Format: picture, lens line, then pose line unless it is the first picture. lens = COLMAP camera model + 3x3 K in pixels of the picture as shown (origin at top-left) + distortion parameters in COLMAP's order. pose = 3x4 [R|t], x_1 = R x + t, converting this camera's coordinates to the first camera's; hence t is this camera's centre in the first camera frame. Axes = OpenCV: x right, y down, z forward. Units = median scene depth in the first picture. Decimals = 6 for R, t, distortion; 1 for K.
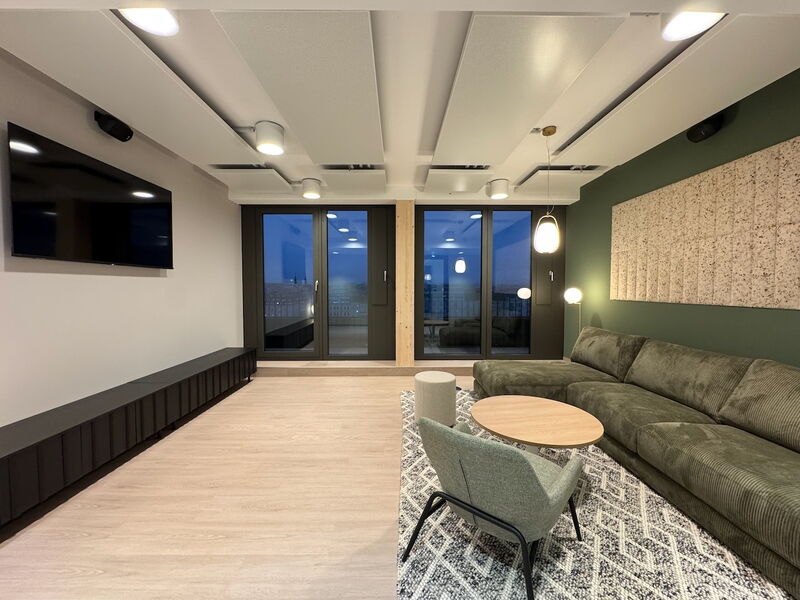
lens RADIAL K [[321.1, 0, 394.4], [0, 321.1, 295.9], [0, 0, 1]] dist [-0.019302, 0.001689]
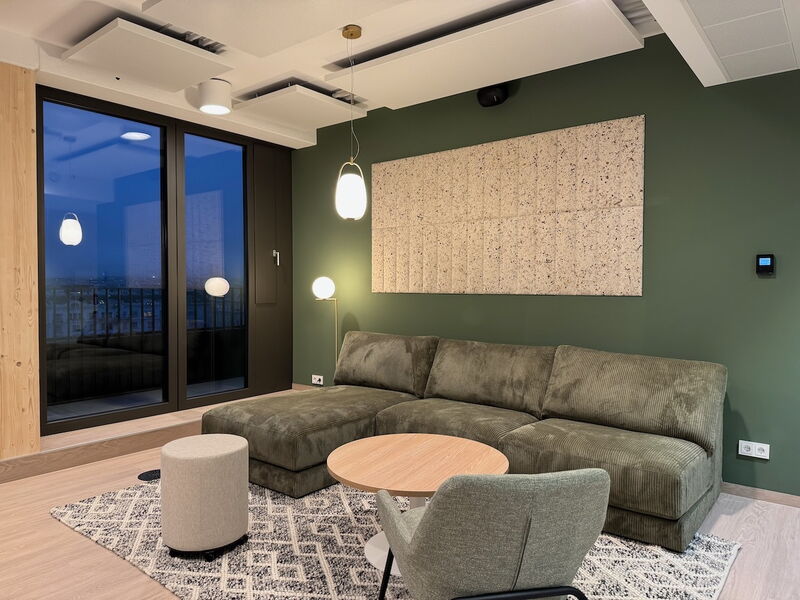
lens RADIAL K [[557.3, 0, 401.7], [0, 557.3, 301.4], [0, 0, 1]] dist [0.032480, -0.029542]
pose [[0.614805, -0.021758, 0.788379, -0.383139], [0.017391, 0.999750, 0.014029, 0.020607], [-0.788487, 0.005085, 0.615030, 0.223945]]
